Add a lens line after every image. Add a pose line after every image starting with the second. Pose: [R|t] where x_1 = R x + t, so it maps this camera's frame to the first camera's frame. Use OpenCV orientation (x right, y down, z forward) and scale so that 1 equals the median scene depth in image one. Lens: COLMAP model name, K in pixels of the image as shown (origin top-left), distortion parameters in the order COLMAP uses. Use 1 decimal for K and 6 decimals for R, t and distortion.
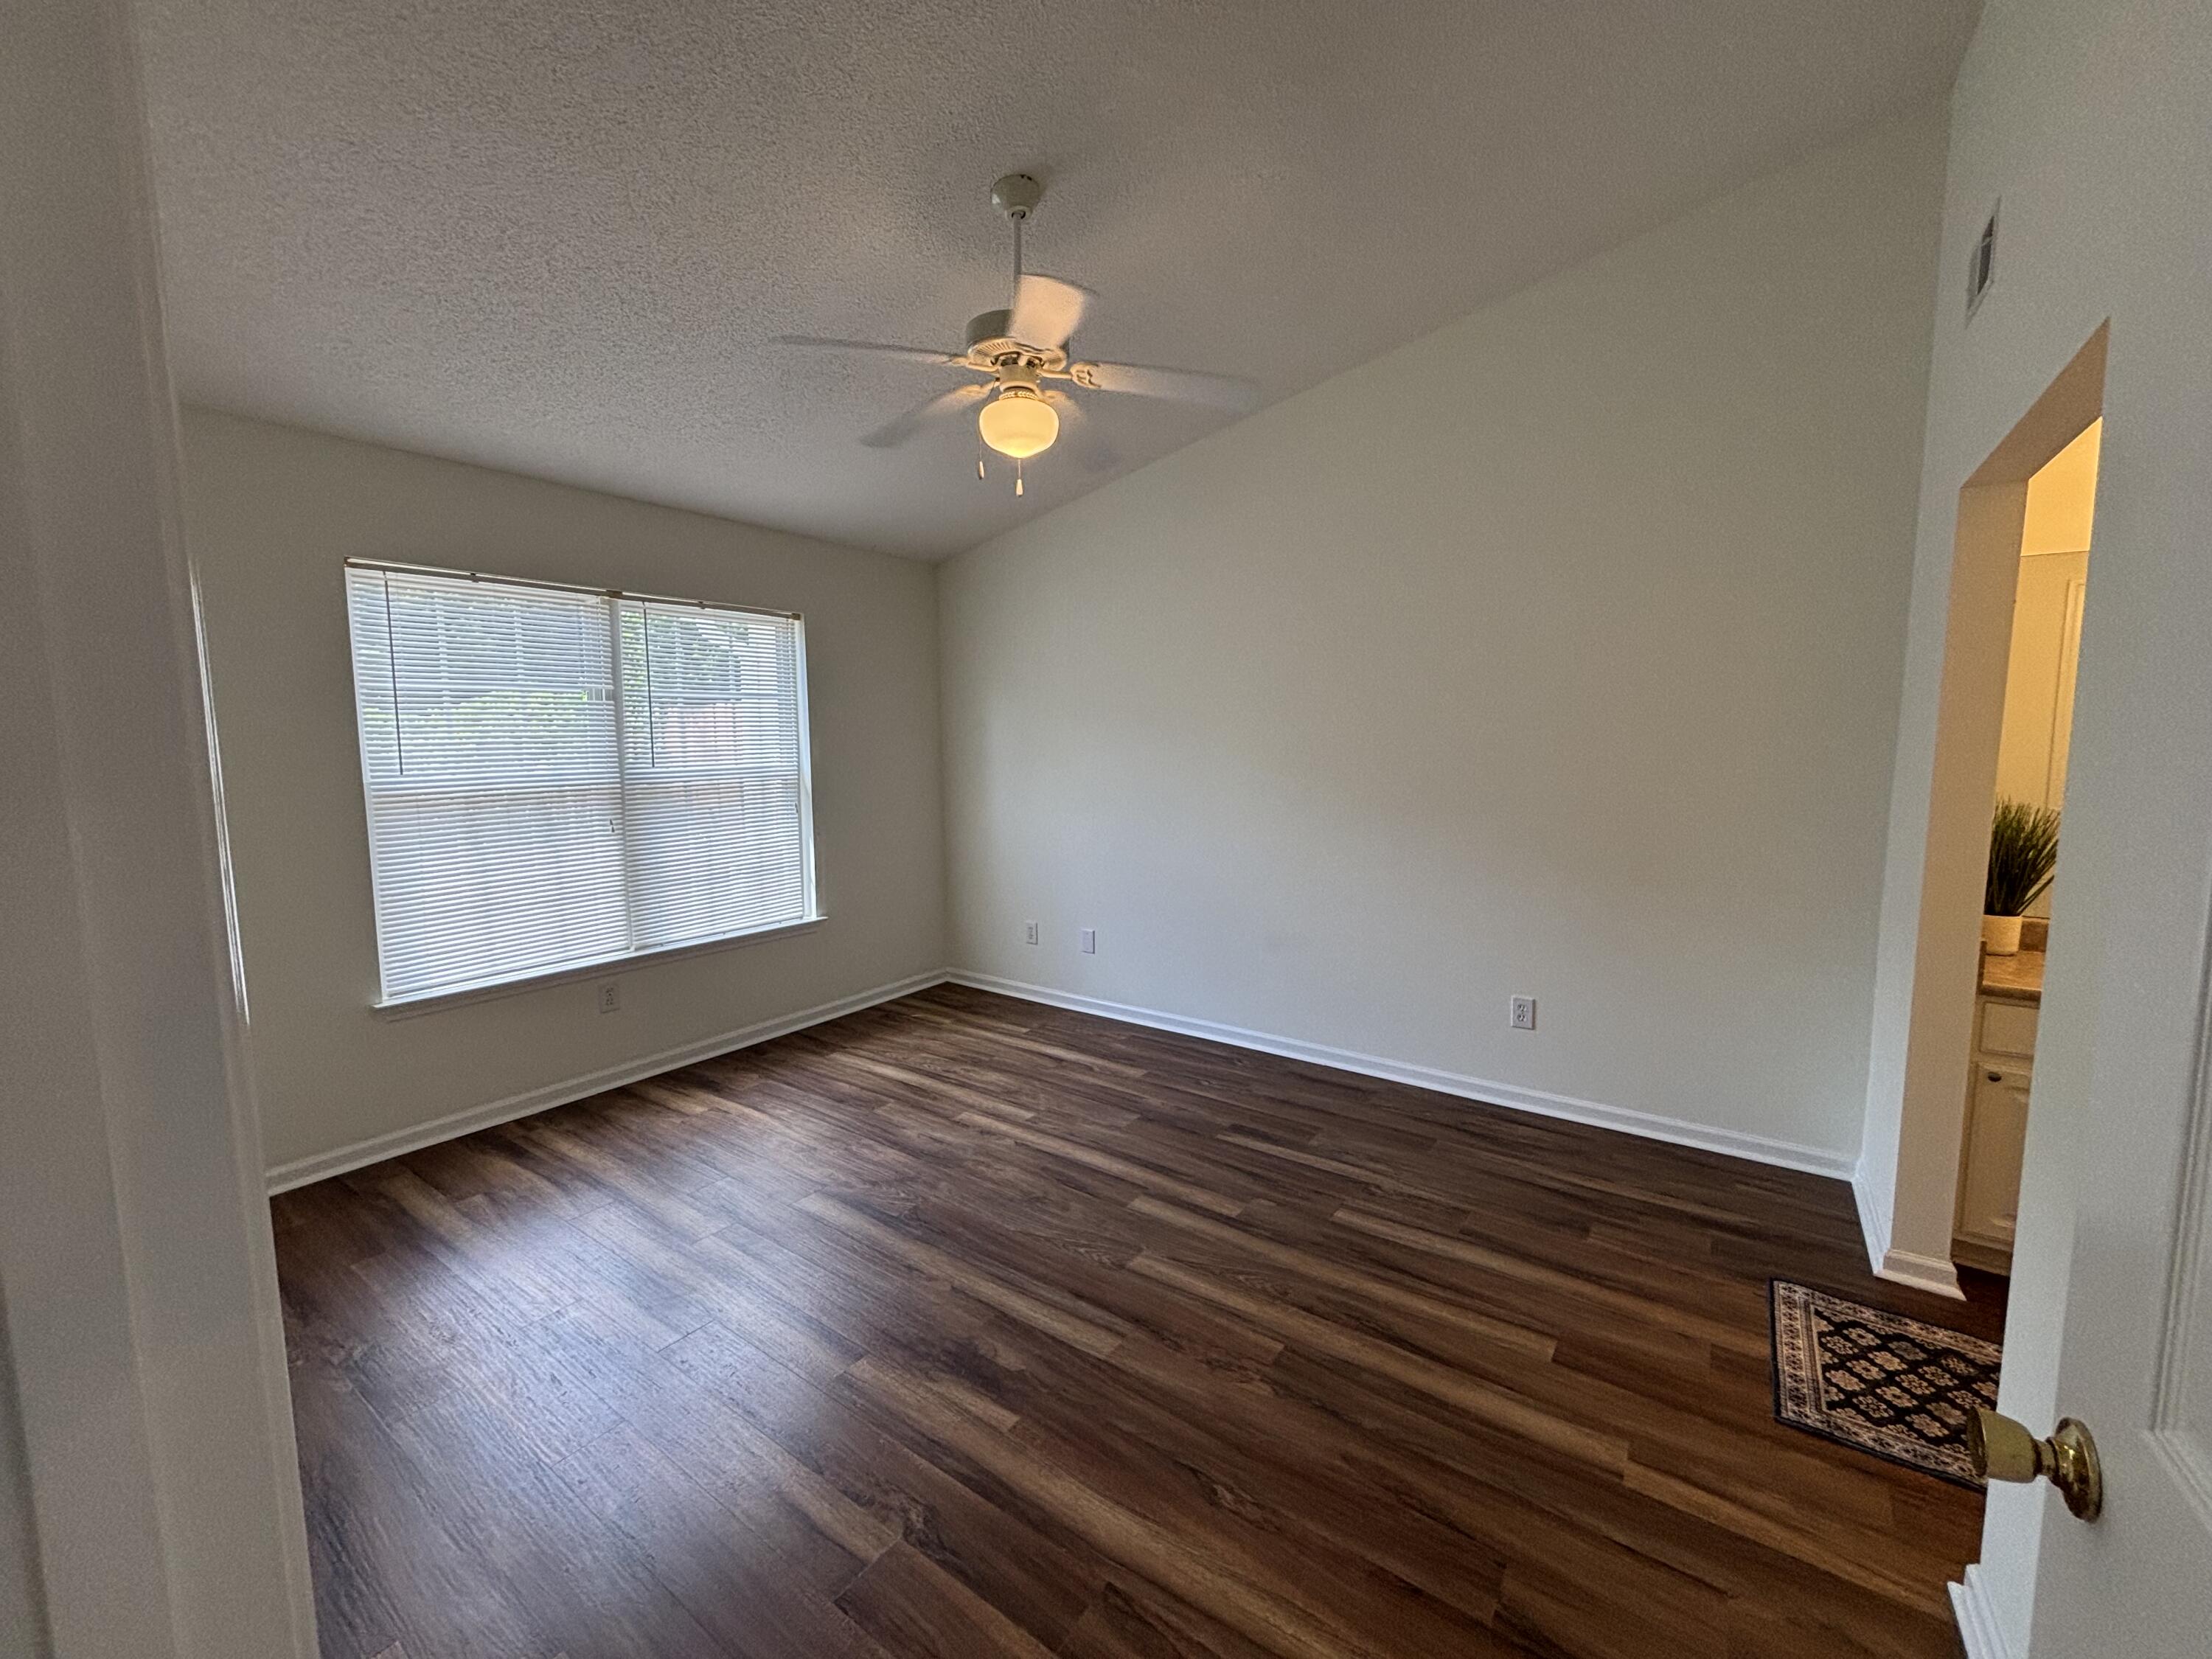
lens RADIAL K [[899.7, 0, 1097.8], [0, 899.7, 832.7], [0, 0, 1]] dist [0.001410, -0.000199]
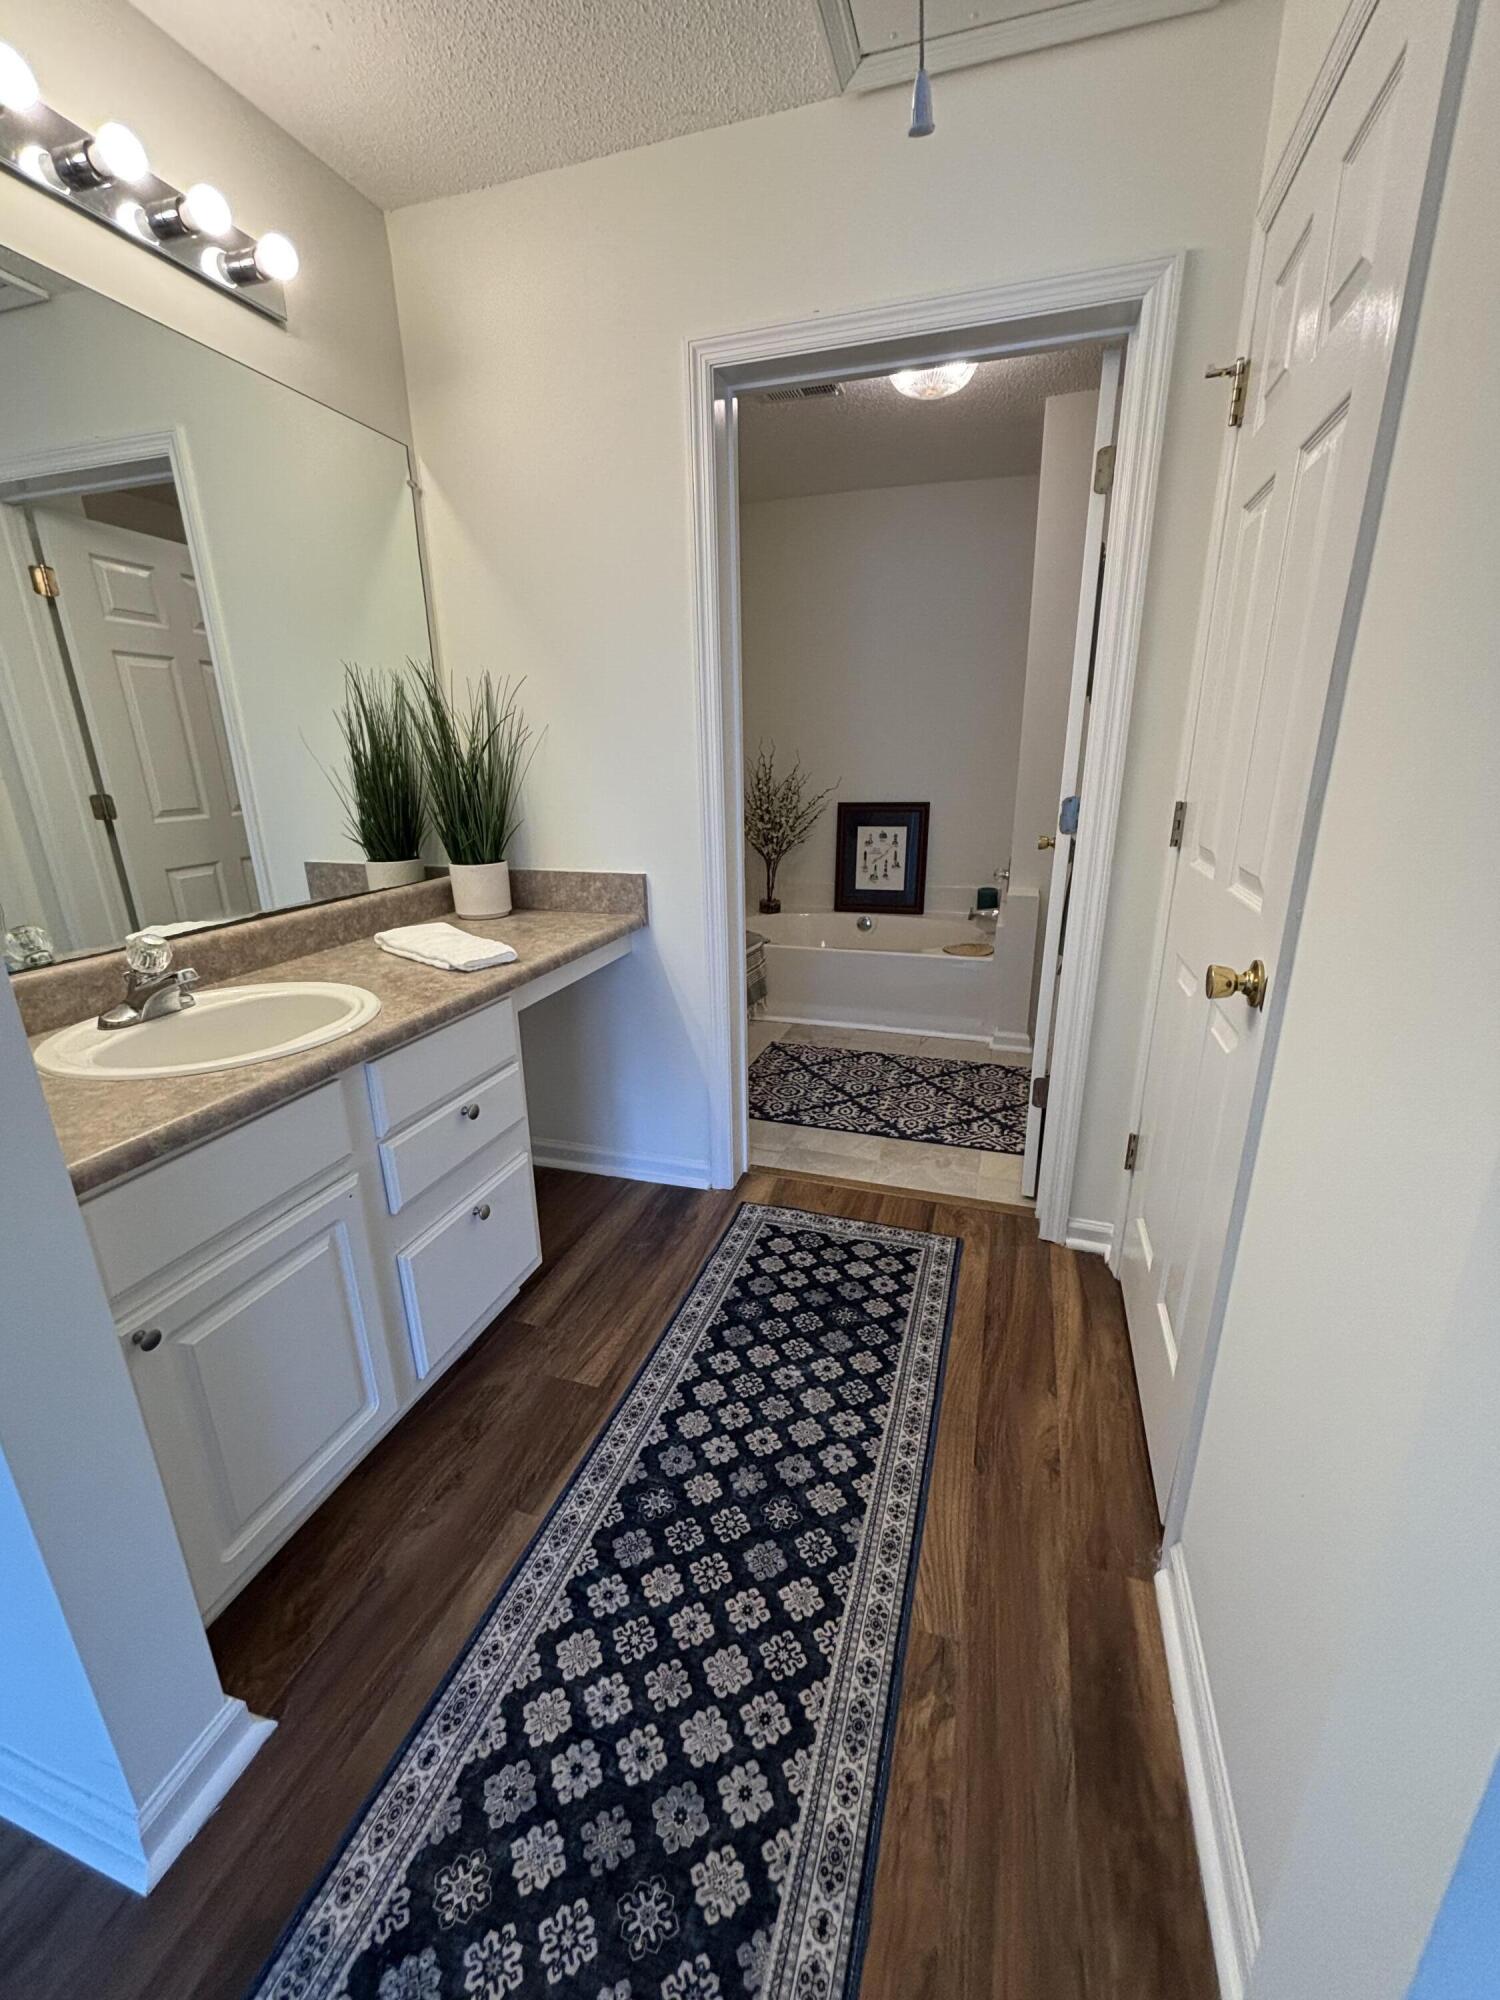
lens RADIAL K [[813.5, 0, 754.5], [0, 813.5, 1000.7], [0, 0, 1]] dist [0.001410, -0.000199]
pose [[-0.315761, -0.286529, 0.904542, 0.433149], [0.111900, 0.935417, 0.335371, -0.017305], [-0.942217, 0.207115, -0.263305, 1.009613]]
